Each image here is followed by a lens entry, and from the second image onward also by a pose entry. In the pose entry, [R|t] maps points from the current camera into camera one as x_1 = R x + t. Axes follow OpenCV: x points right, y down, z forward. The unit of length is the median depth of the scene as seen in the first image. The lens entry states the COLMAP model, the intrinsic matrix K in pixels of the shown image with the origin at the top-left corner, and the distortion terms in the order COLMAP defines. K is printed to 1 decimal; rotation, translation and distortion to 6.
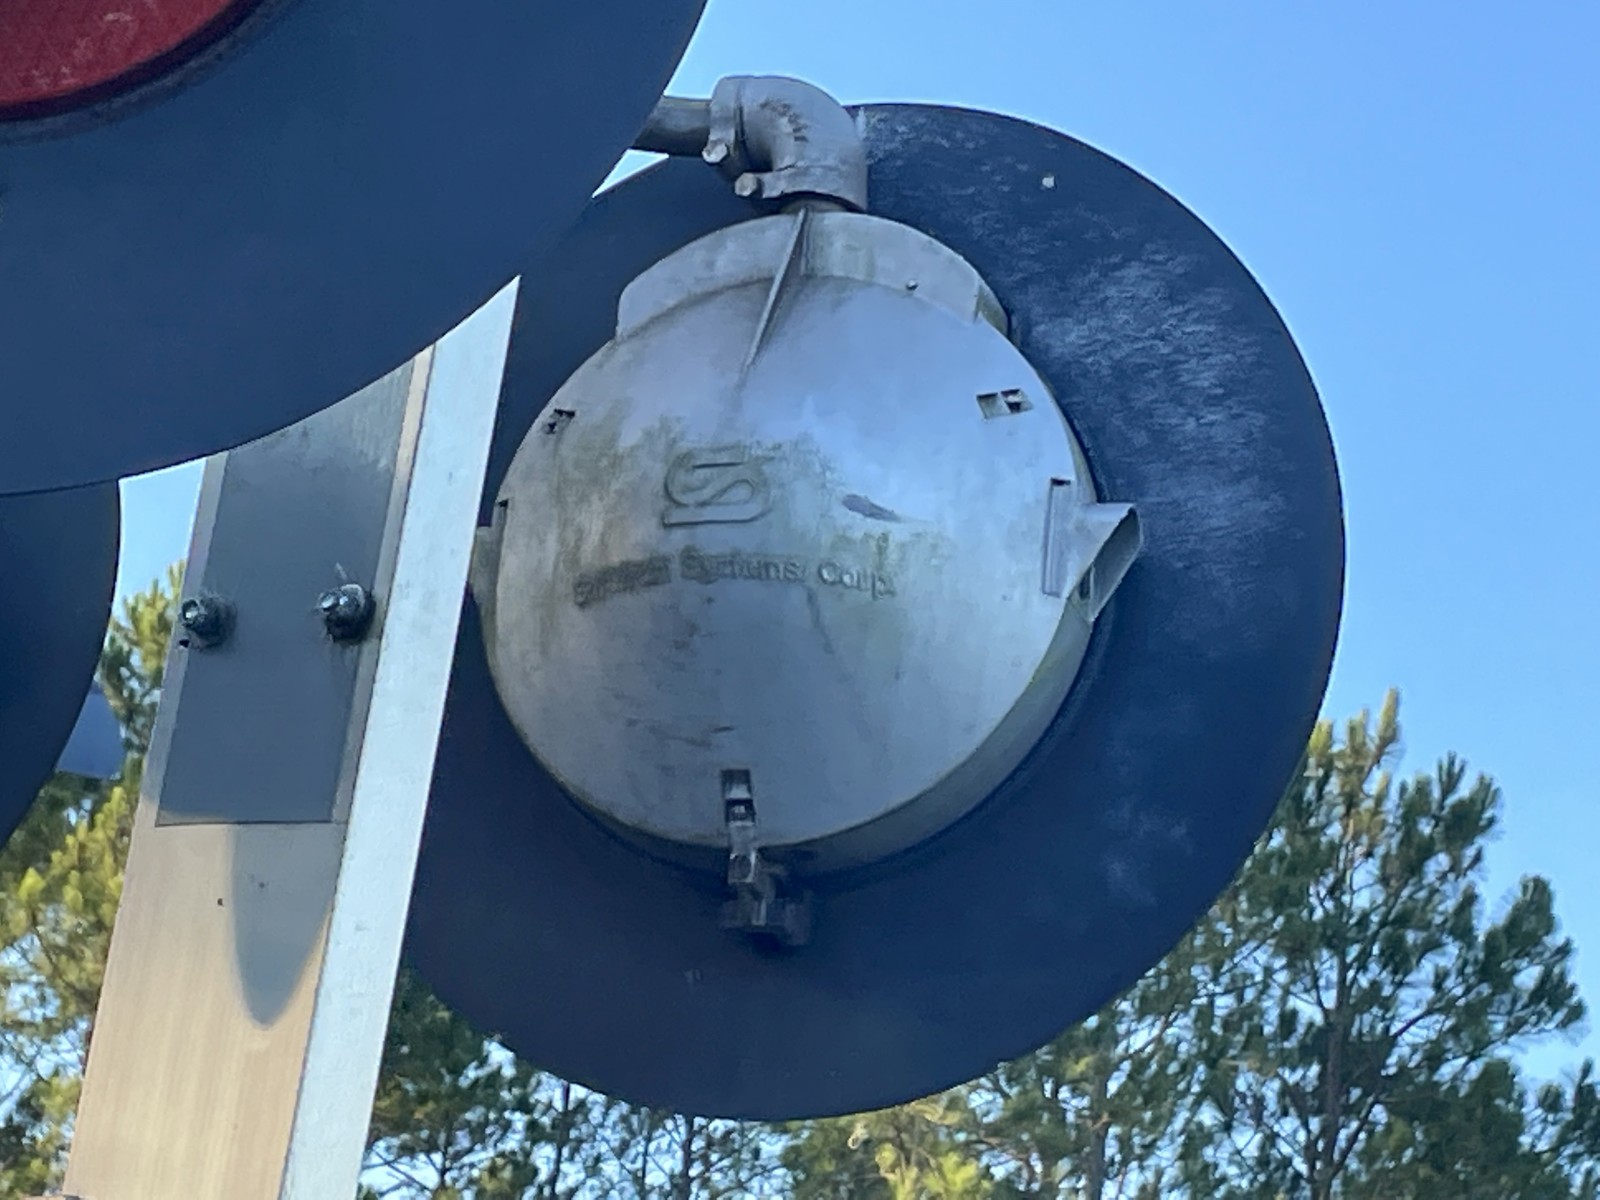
lens RADIAL K [[5005.8, 0, 800.0], [0, 5005.8, 600.0], [0, 0, 1]] dist [-0.001687, -0.116287]
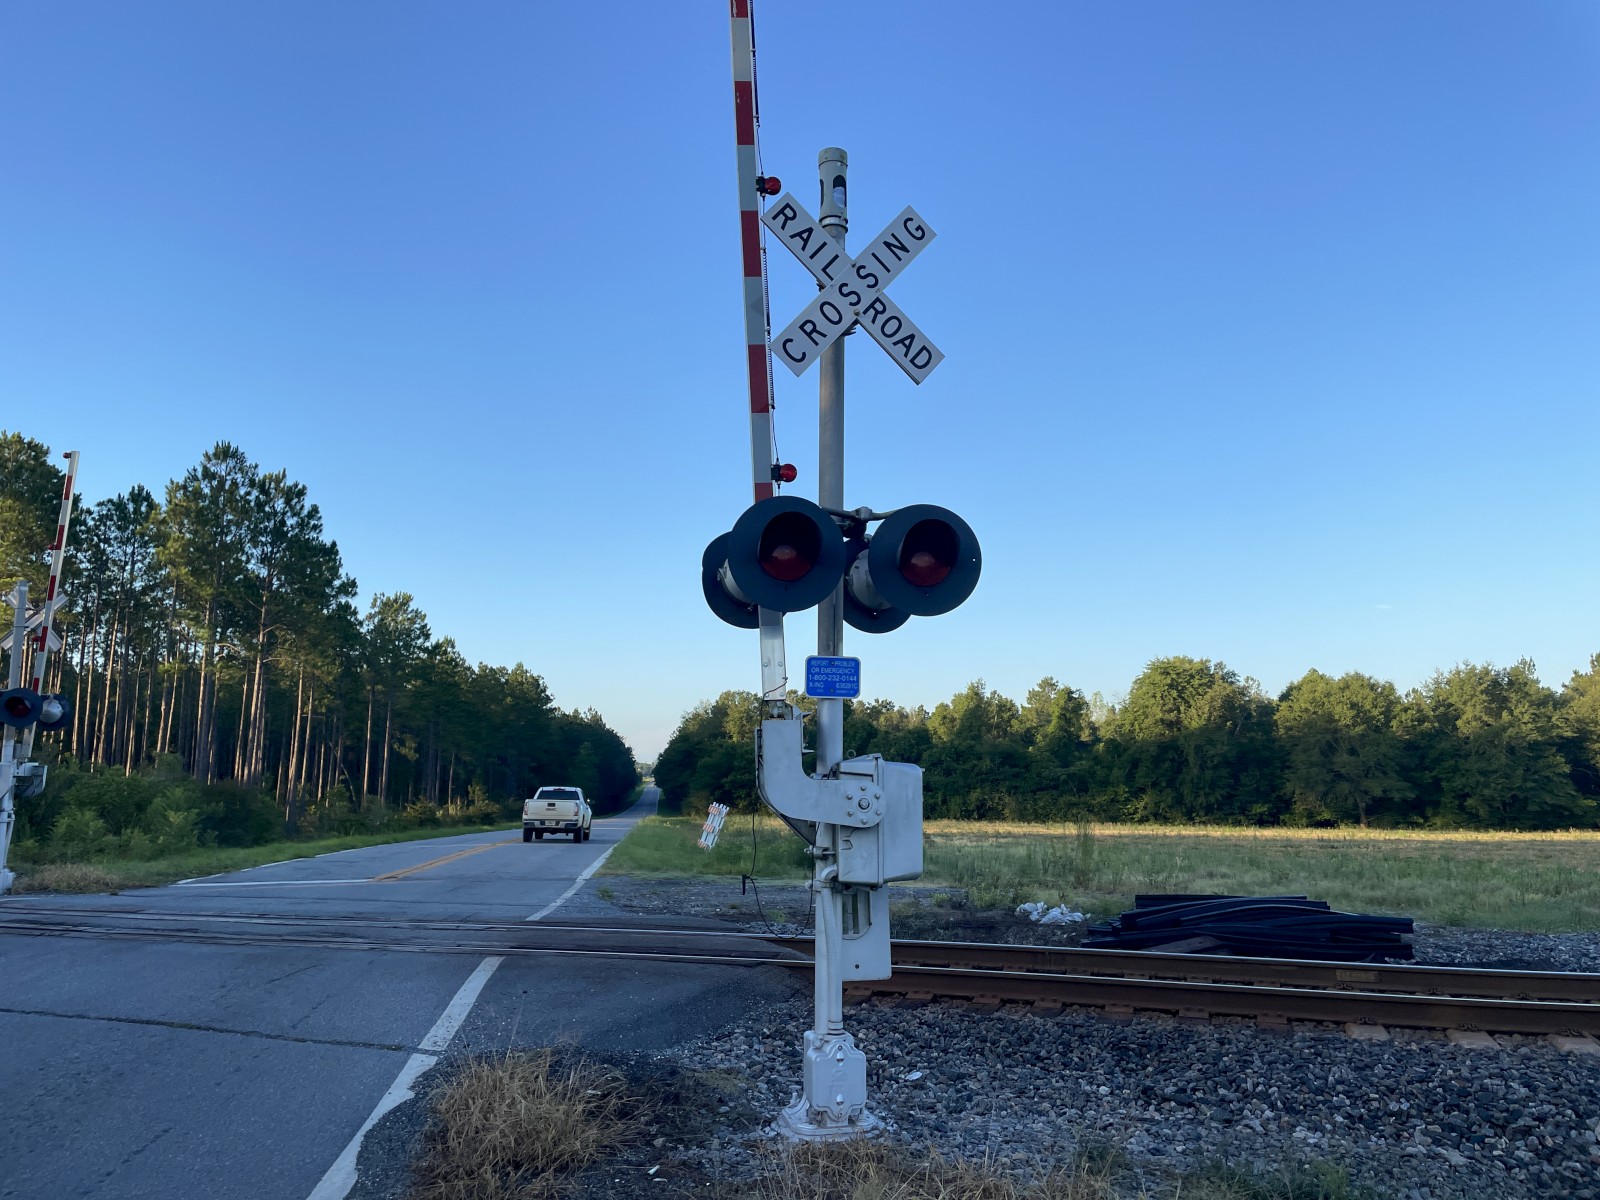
lens RADIAL K [[1182.6, 0, 800.5], [0, 1182.6, 586.5], [0, 0, 1]] dist [0.107388, -0.125209]
pose [[0.895763, -0.017606, 0.444184, 0.041545], [-0.067915, 0.982065, 0.175887, -0.118114], [-0.439314, -0.187720, 0.878501, -0.364659]]
